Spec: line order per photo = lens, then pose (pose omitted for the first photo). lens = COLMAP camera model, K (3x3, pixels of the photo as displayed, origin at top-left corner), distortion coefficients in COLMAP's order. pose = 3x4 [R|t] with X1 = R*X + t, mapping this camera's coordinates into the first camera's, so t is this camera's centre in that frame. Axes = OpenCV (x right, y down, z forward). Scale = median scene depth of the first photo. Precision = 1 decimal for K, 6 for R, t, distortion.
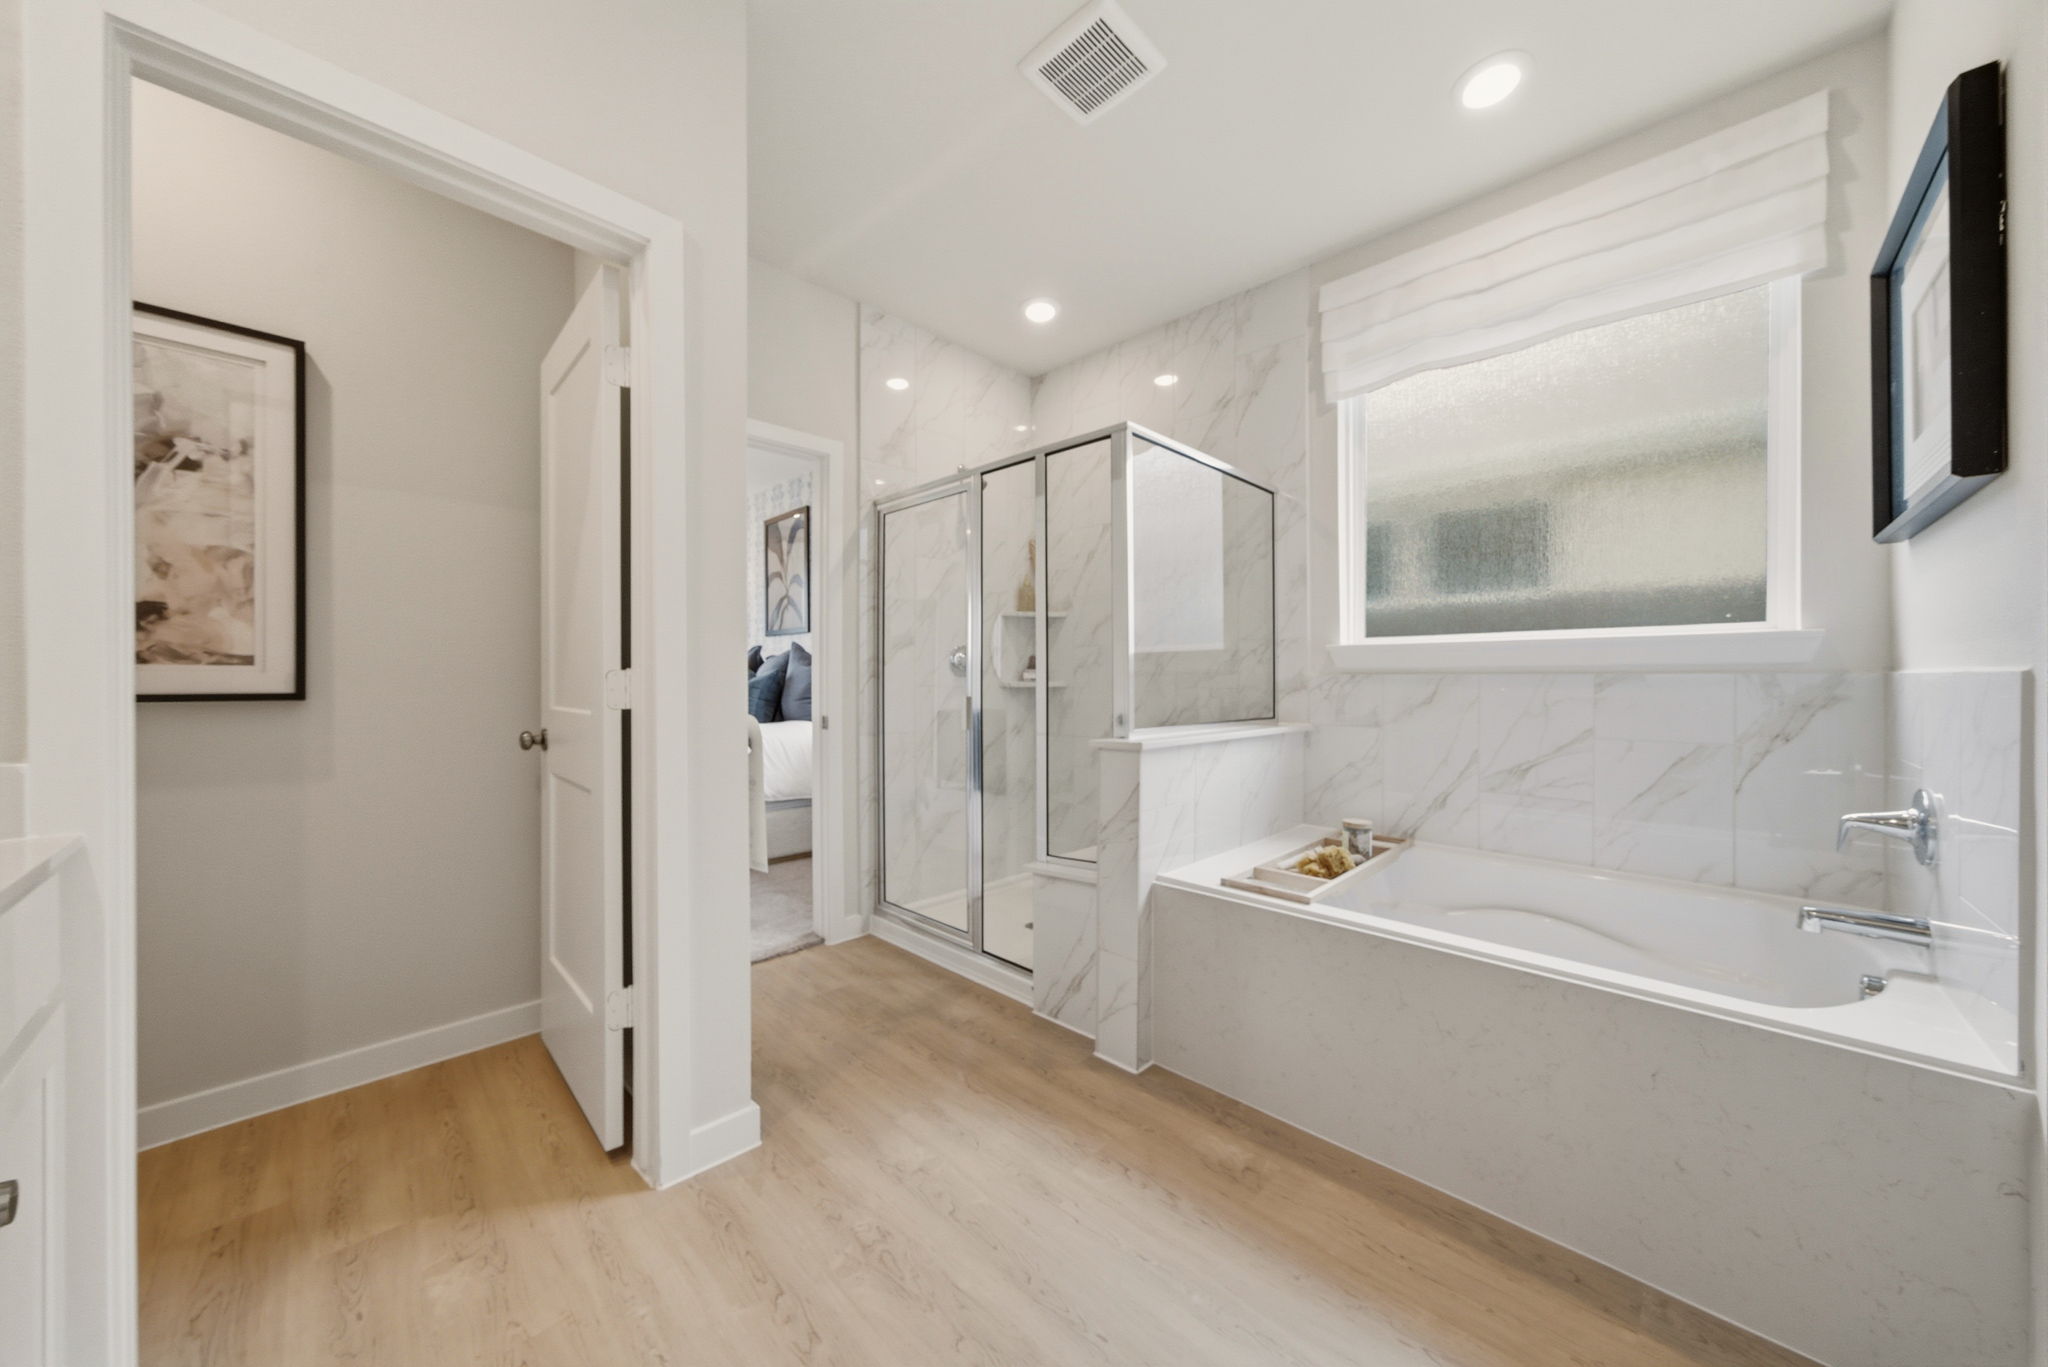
lens RADIAL K [[698.9, 0, 1010.7], [0, 698.9, 677.1], [0, 0, 1]] dist [-0.002225, 0.000236]
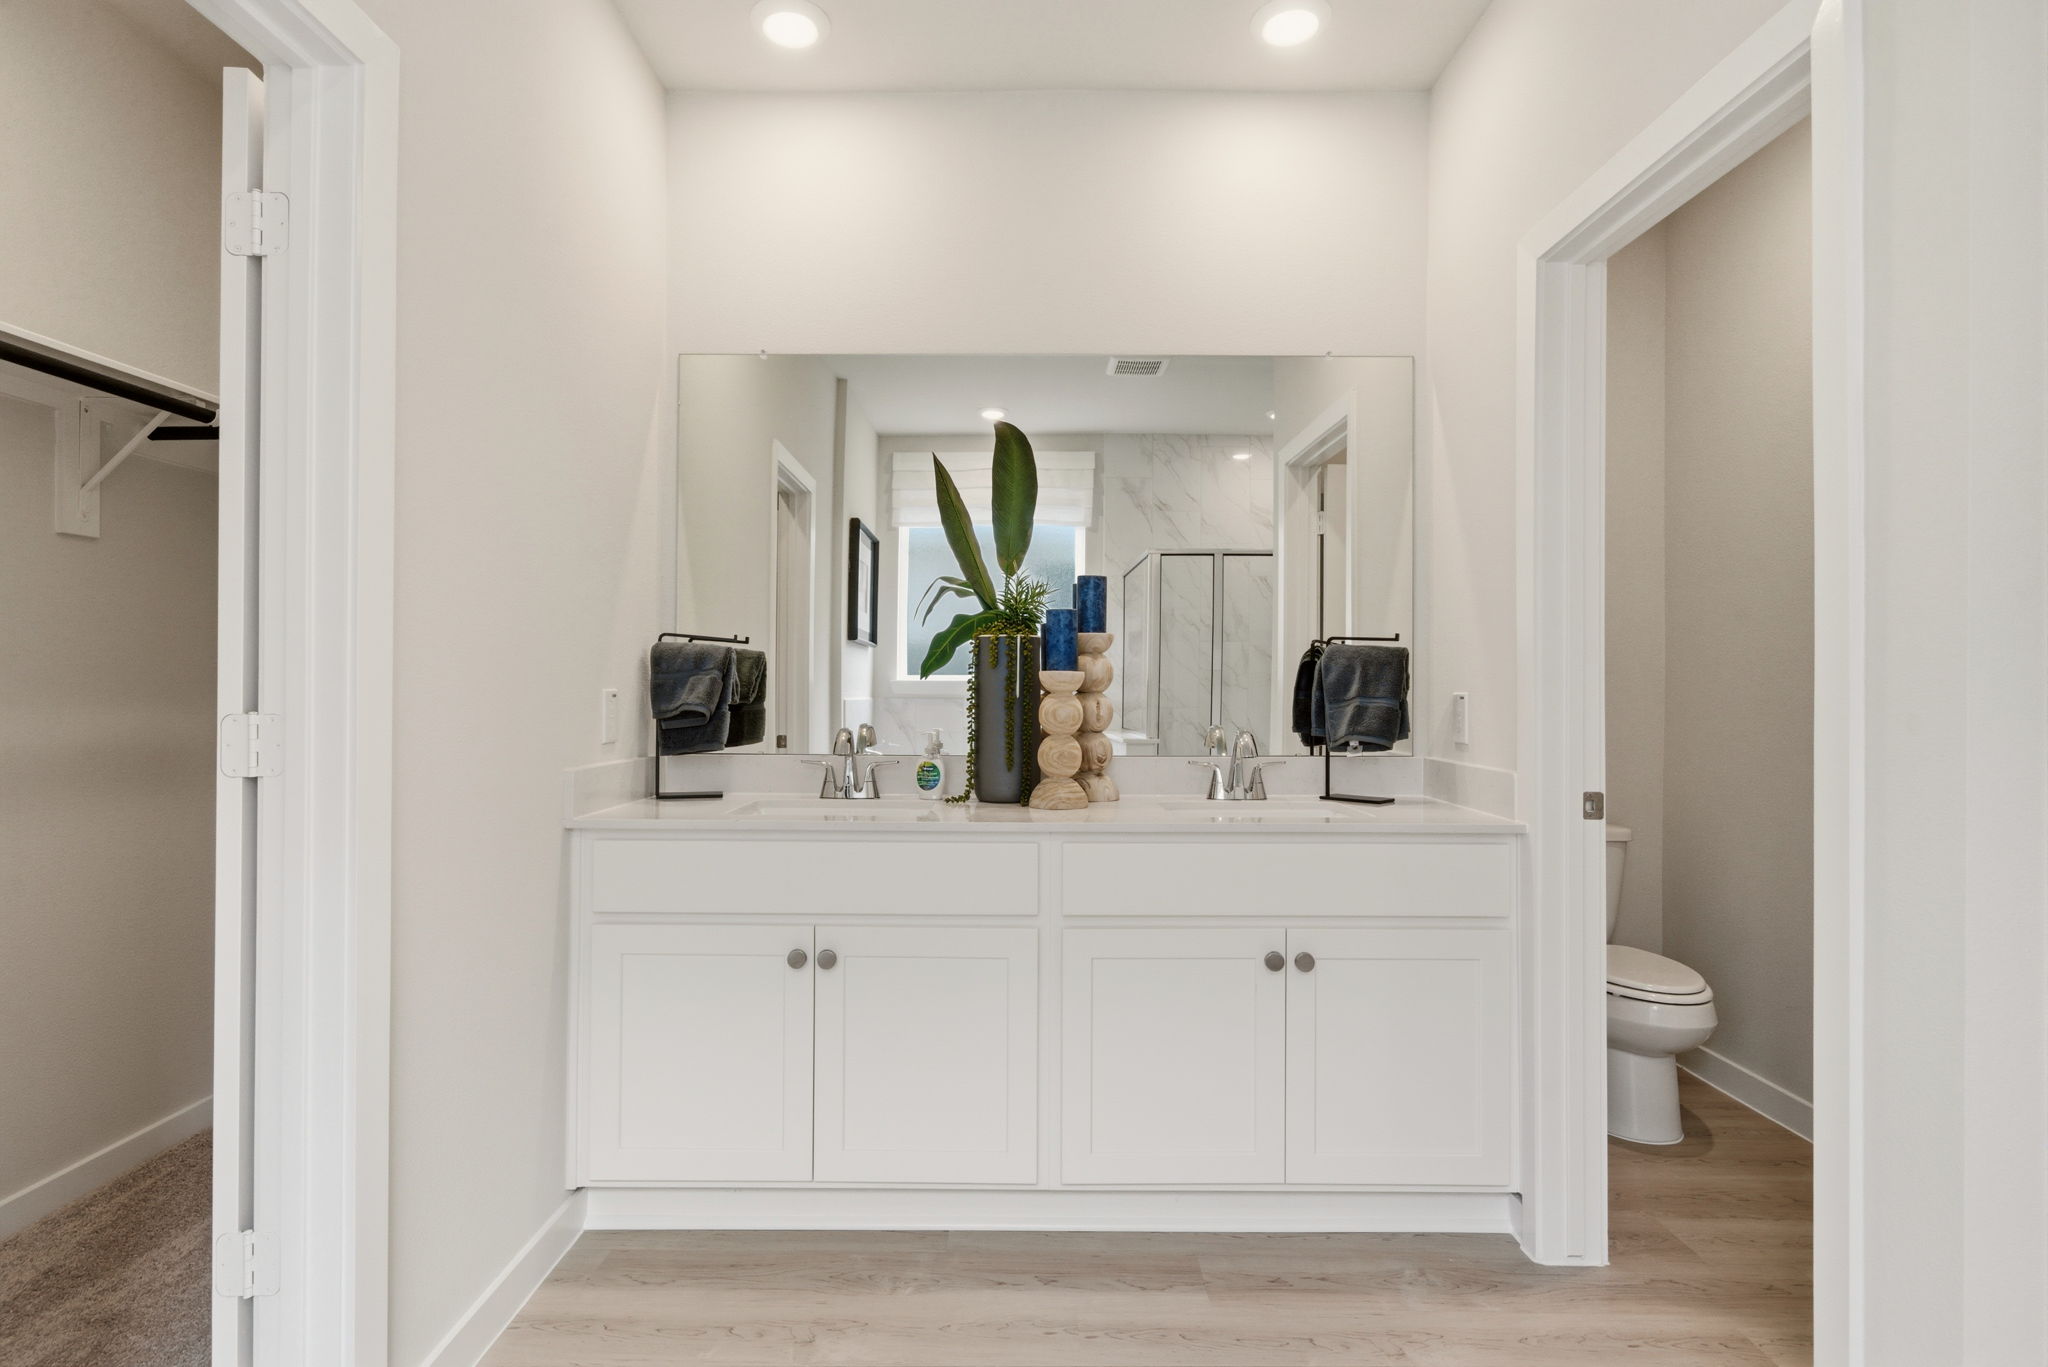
lens RADIAL K [[1016.8, 0, 1021.7], [0, 1016.8, 679.1], [0, 0, 1]] dist [-0.005950, 0.000875]
pose [[-0.706439, 0.000301, -0.707774, 0.550051], [0.000254, 1.000000, 0.000171, -0.051758], [0.707774, -0.000059, -0.706439, 1.010794]]
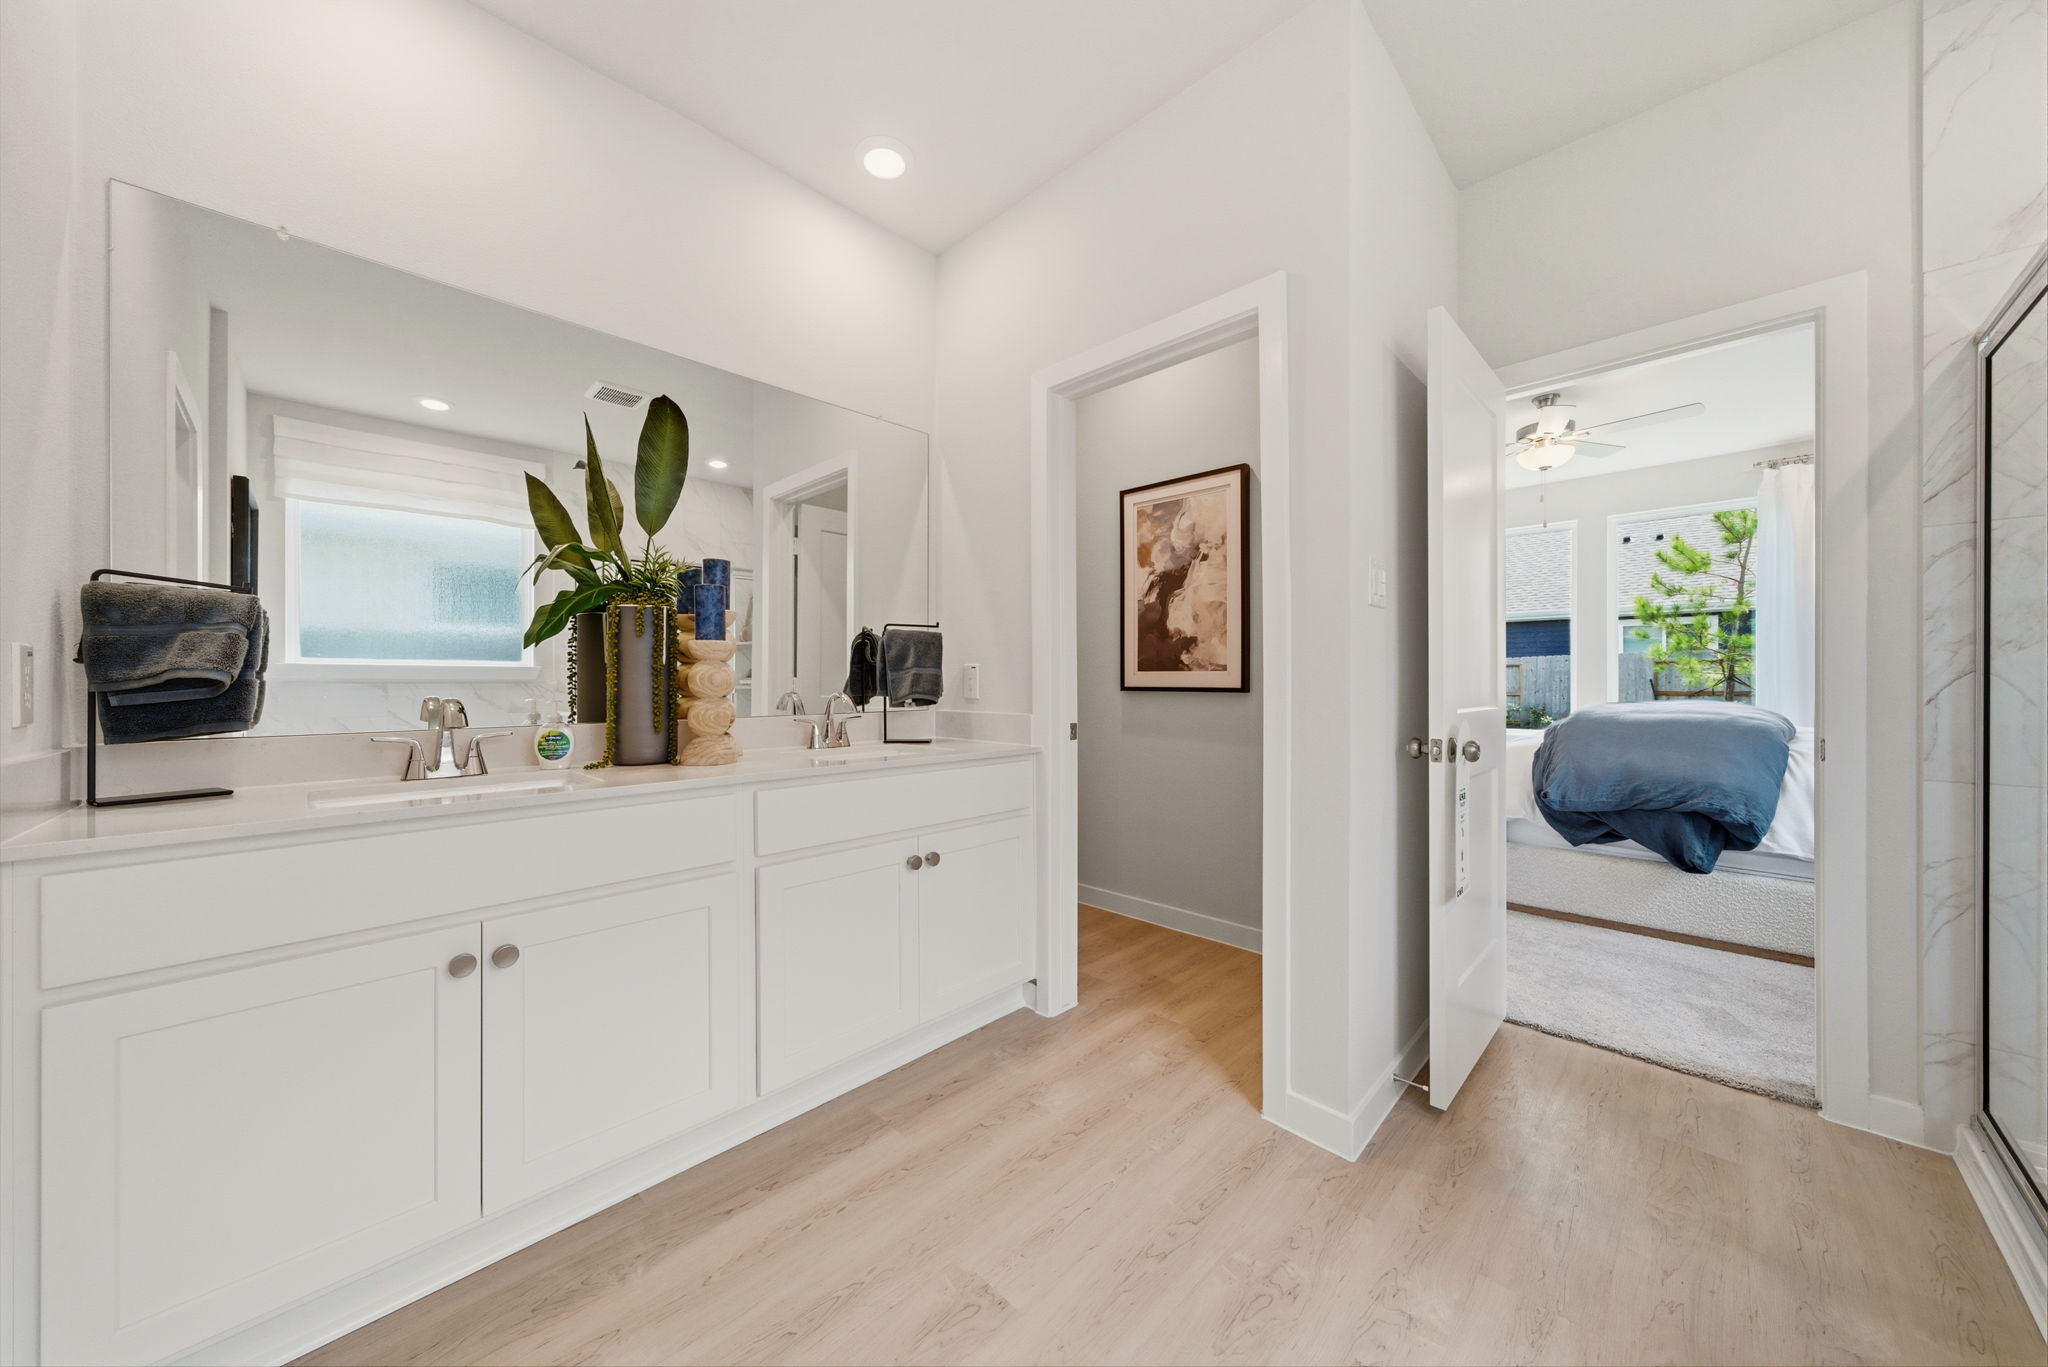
lens RADIAL K [[698.9, 0, 1023.5], [0, 698.9, 681.1], [0, 0, 1]] dist [-0.002225, 0.000236]
pose [[0.010644, 0.007141, -0.999918, 0.588311], [0.004189, 0.999965, 0.007186, -0.006593], [0.999935, -0.004266, 0.010614, 0.525645]]
